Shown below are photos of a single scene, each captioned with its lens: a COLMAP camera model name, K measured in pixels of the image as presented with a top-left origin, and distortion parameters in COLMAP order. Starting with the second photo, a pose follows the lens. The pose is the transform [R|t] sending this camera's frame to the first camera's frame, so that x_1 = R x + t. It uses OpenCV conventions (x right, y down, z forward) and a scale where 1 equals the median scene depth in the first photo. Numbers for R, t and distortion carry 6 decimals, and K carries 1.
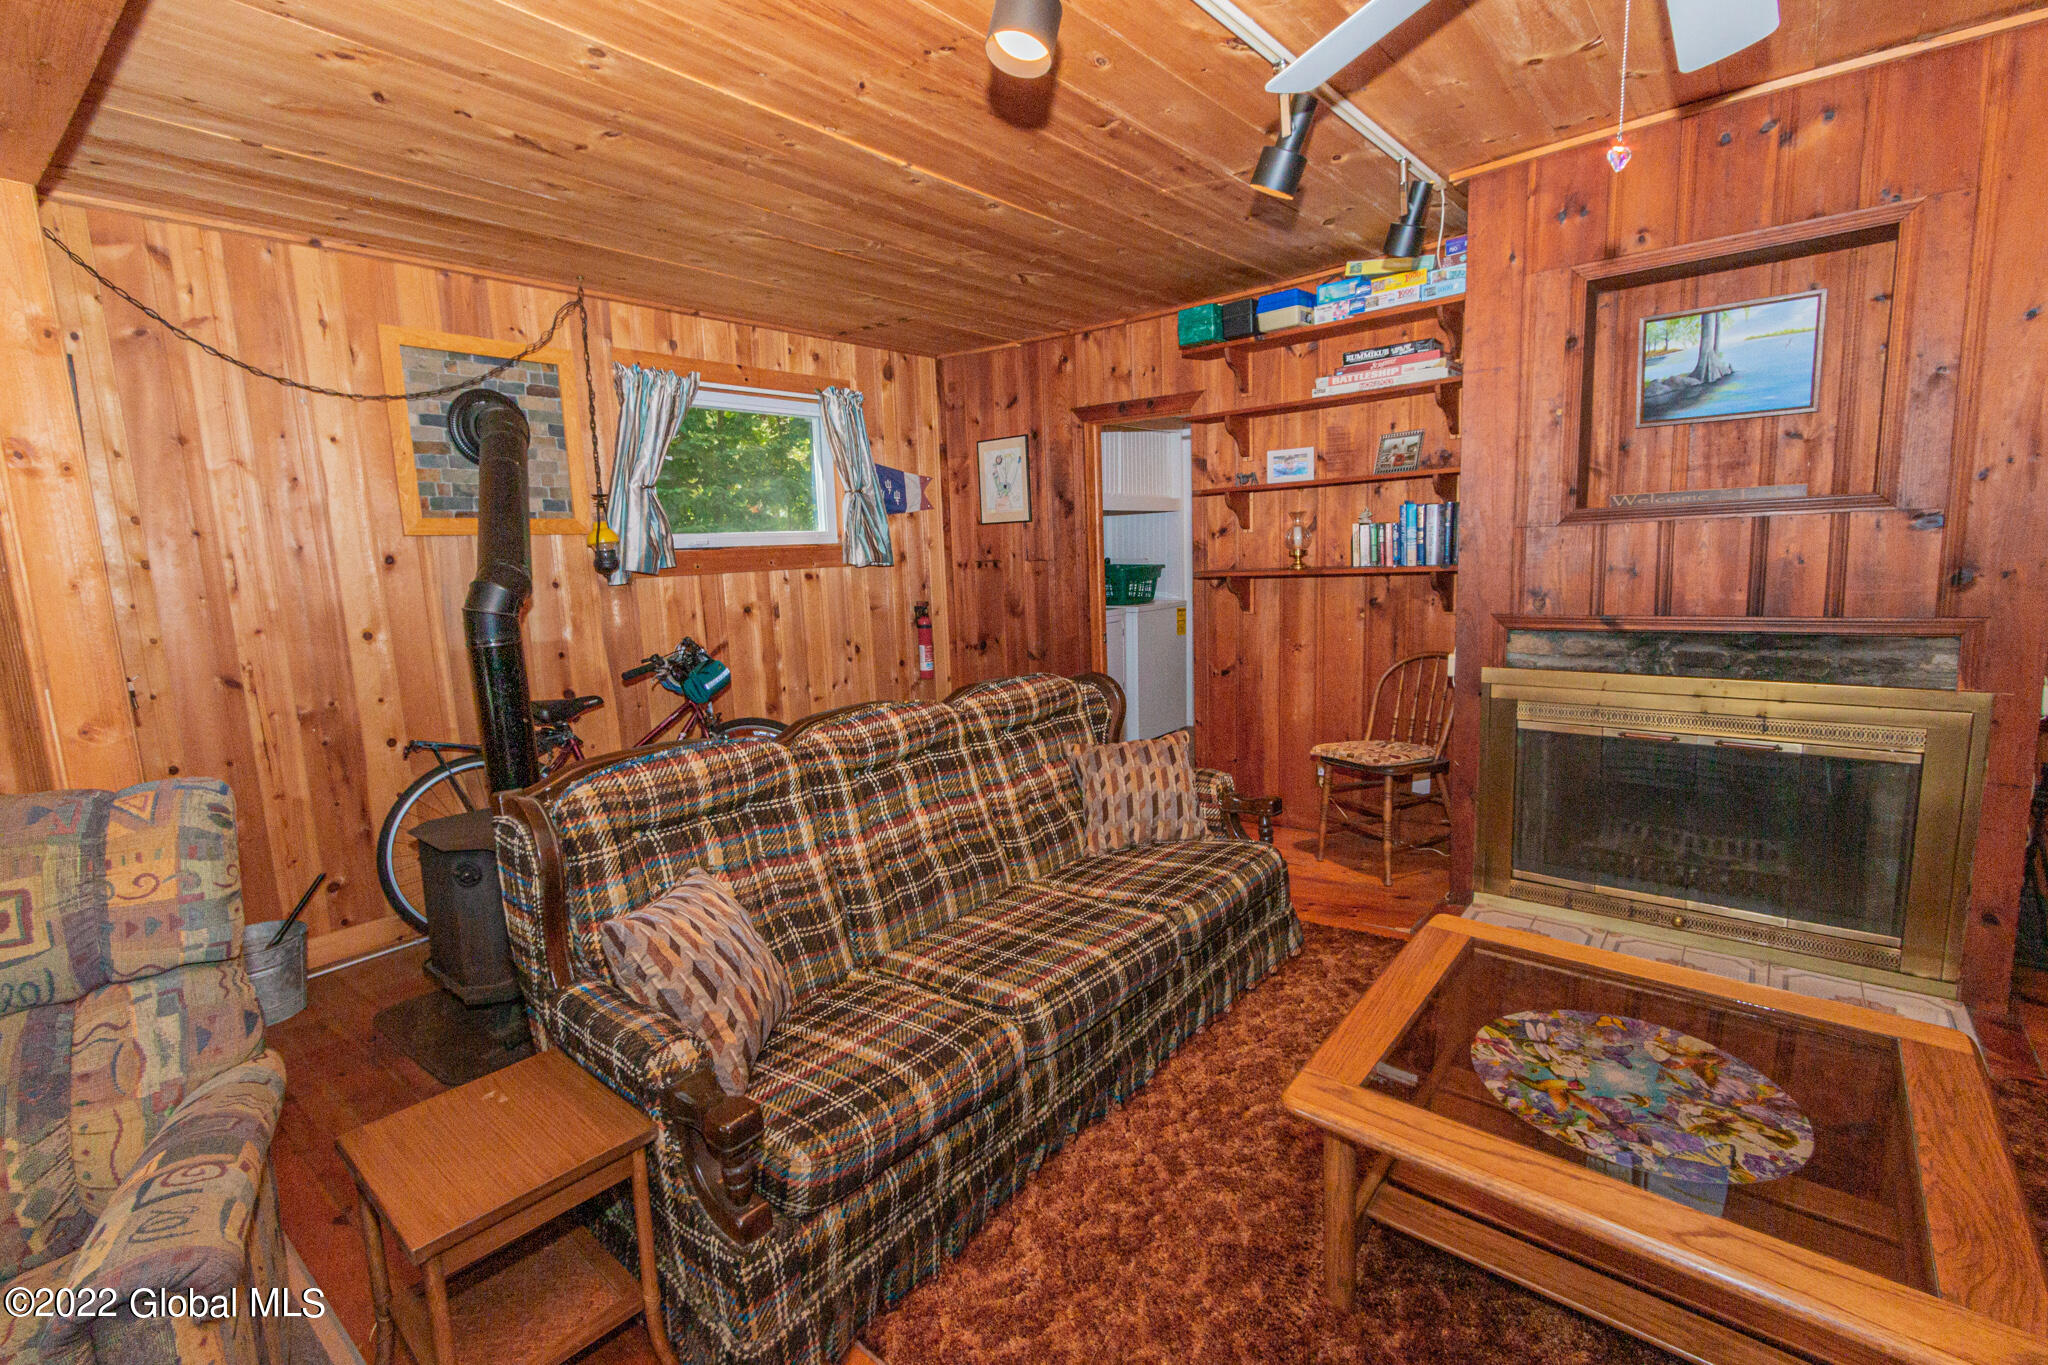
lens RADIAL K [[910.2, 0, 1015.2], [0, 910.2, 673.3], [0, 0, 1]] dist [0.003232, 0.000204]
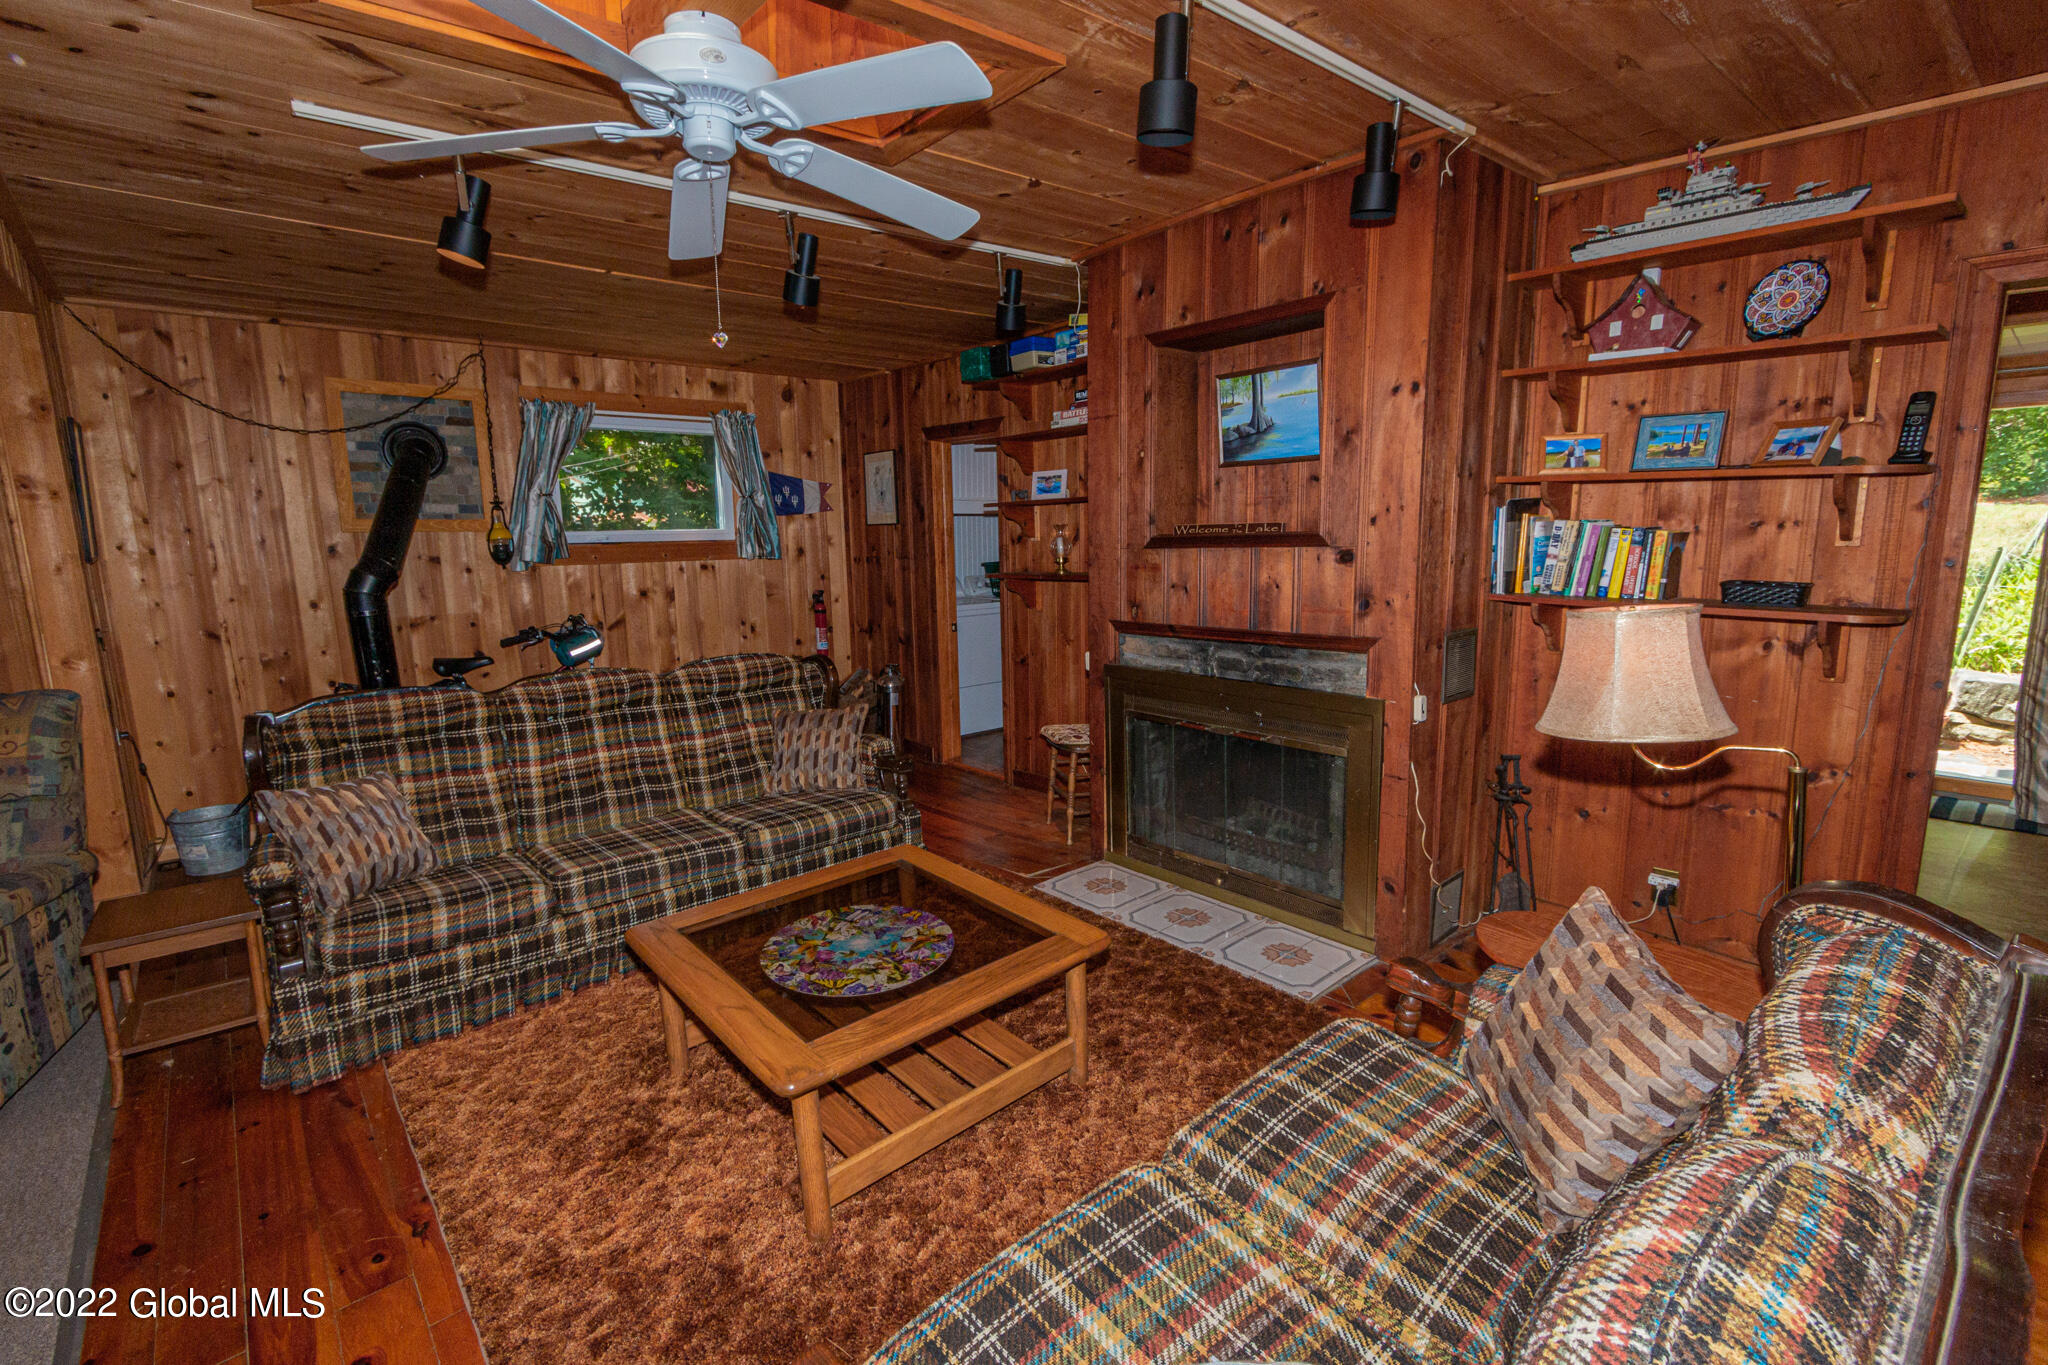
lens RADIAL K [[910.2, 0, 1015.2], [0, 910.2, 673.3], [0, 0, 1]] dist [0.003232, 0.000204]
pose [[0.986955, 0.045691, -0.154375, 0.492081], [-0.042823, 0.998844, 0.021858, -0.012498], [0.155195, -0.014962, 0.987771, -0.173109]]
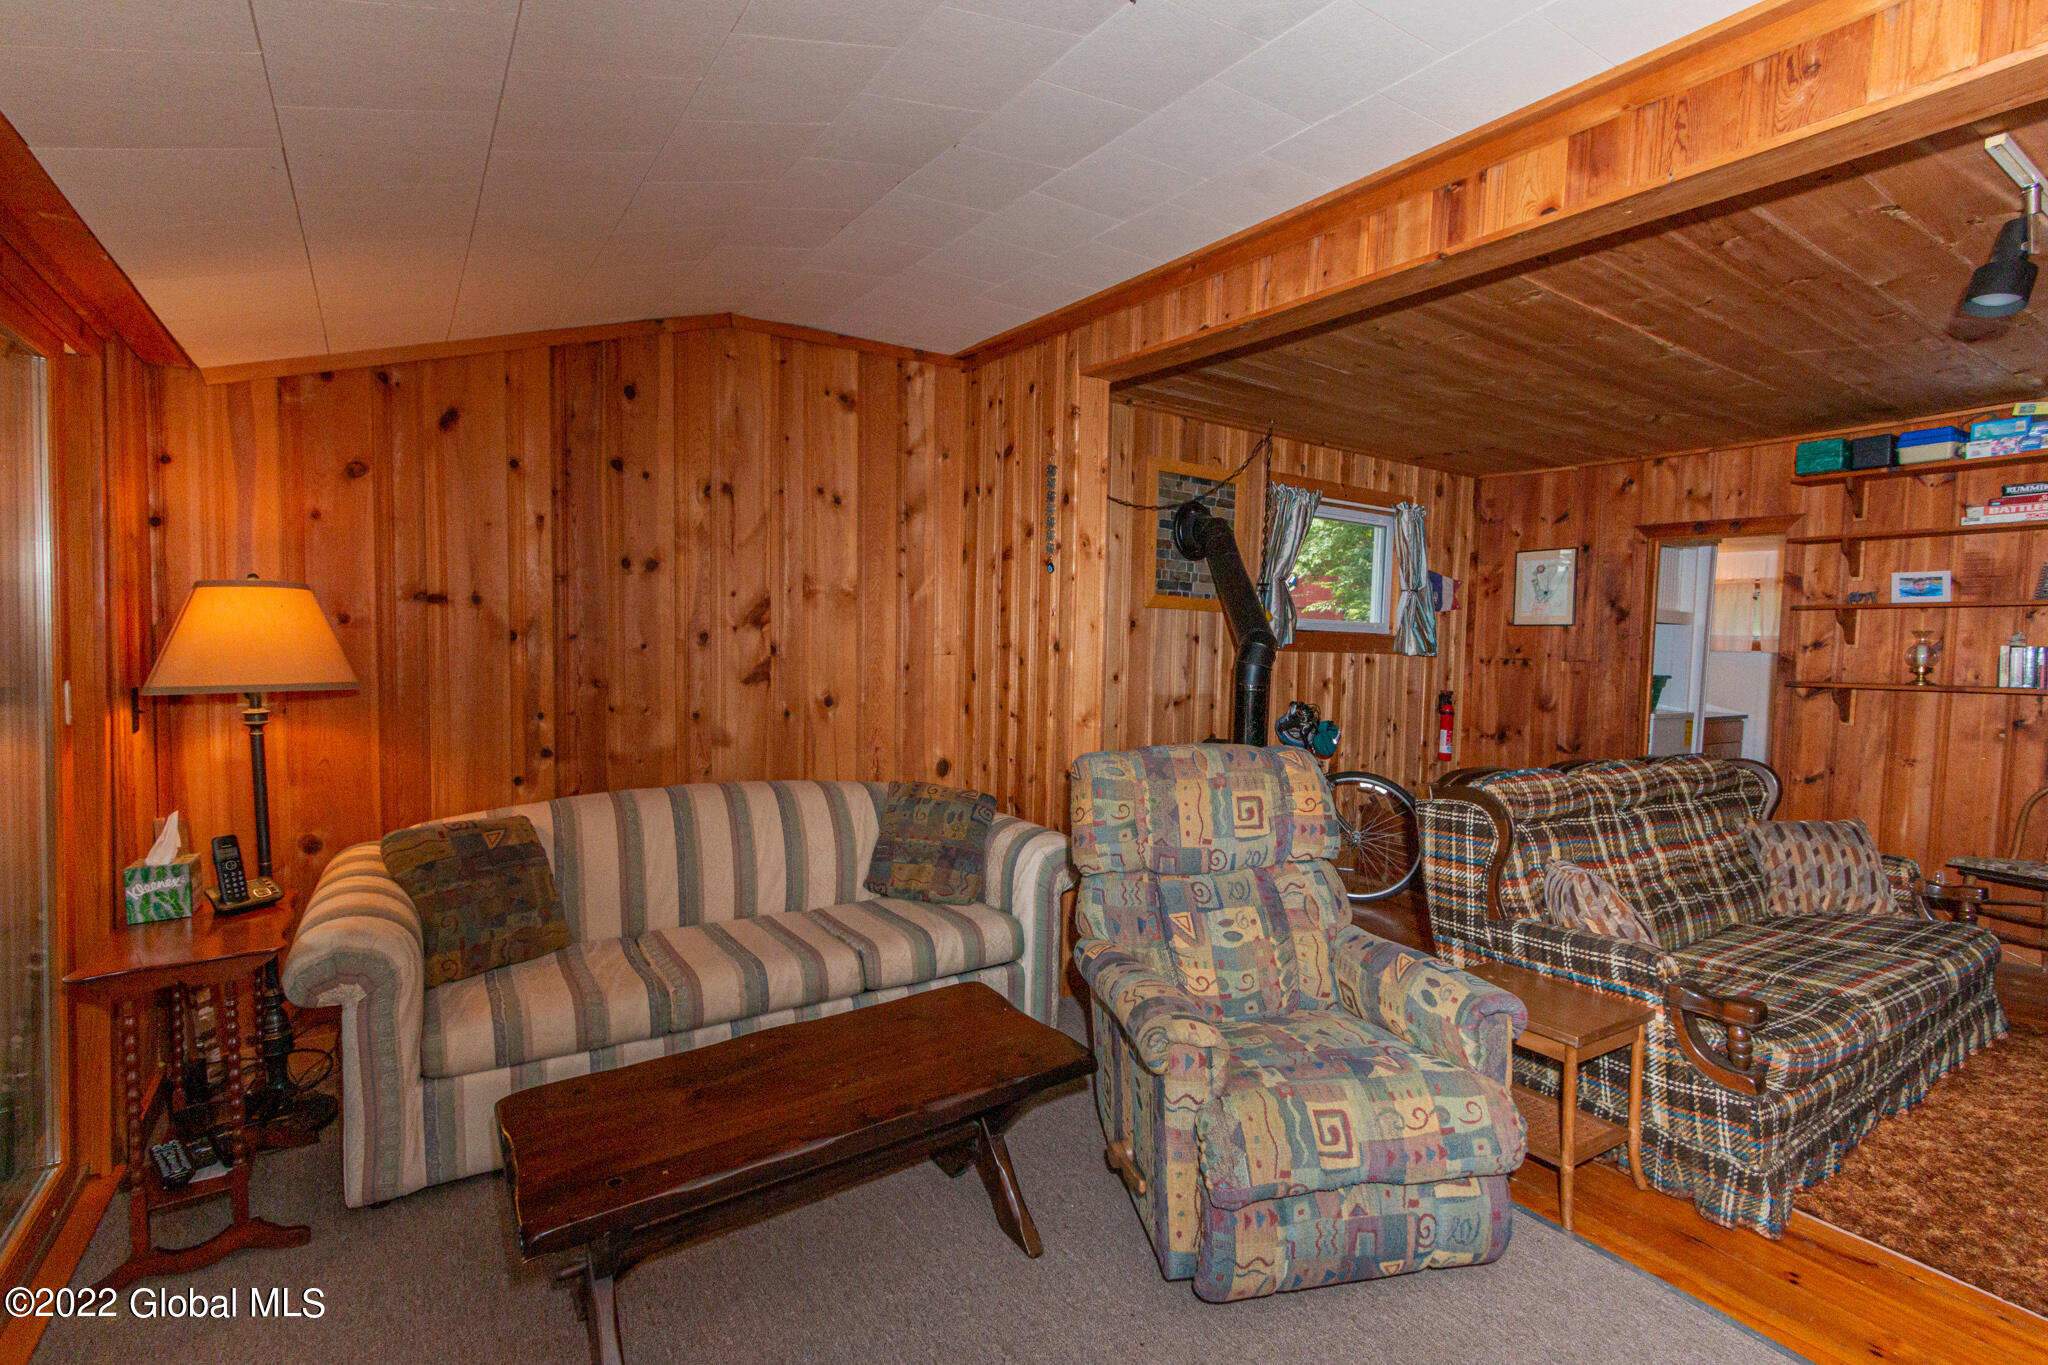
lens RADIAL K [[911.3, 0, 1024.0], [0, 911.3, 682.5], [0, 0, 1]] dist [0.000193, -0.000692]
pose [[0.953545, 0.078623, -0.290809, -0.402632], [-0.106164, 0.991113, -0.080147, 0.081662], [0.281924, 0.107297, 0.953418, -0.306780]]
